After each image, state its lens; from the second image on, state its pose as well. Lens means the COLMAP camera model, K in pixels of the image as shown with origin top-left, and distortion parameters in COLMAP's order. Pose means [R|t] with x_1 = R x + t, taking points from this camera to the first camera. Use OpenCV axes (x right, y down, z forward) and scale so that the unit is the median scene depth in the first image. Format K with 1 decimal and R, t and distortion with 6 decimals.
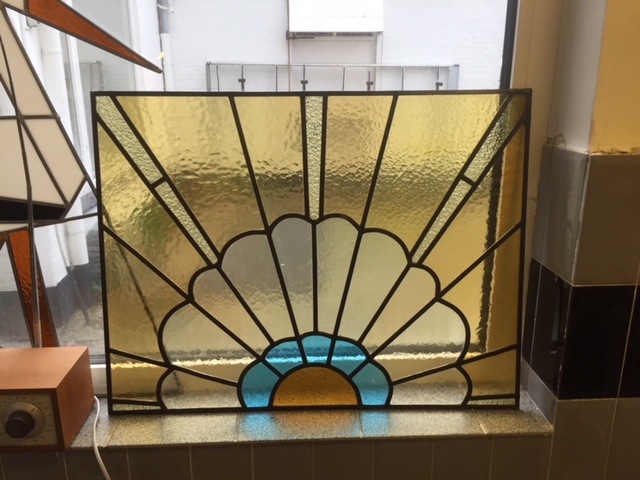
lens RADIAL K [[544.0, 0, 320.0], [0, 544.0, 240.0], [0, 0, 1]] dist [0.093800, -0.163467]
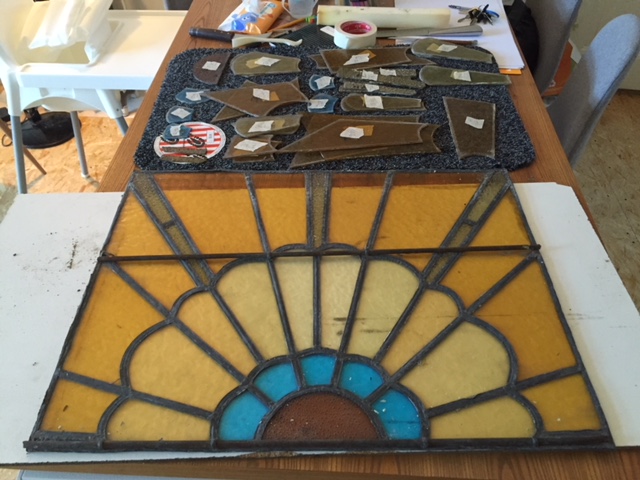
lens RADIAL K [[544.0, 0, 320.0], [0, 544.0, 240.0], [0, 0, 1]] dist [0.093800, -0.163467]
pose [[0.999916, 0.010373, -0.007763, -0.001587], [-0.010859, 0.997795, -0.065480, 0.067319], [0.007067, 0.065559, 0.997824, 0.225835]]
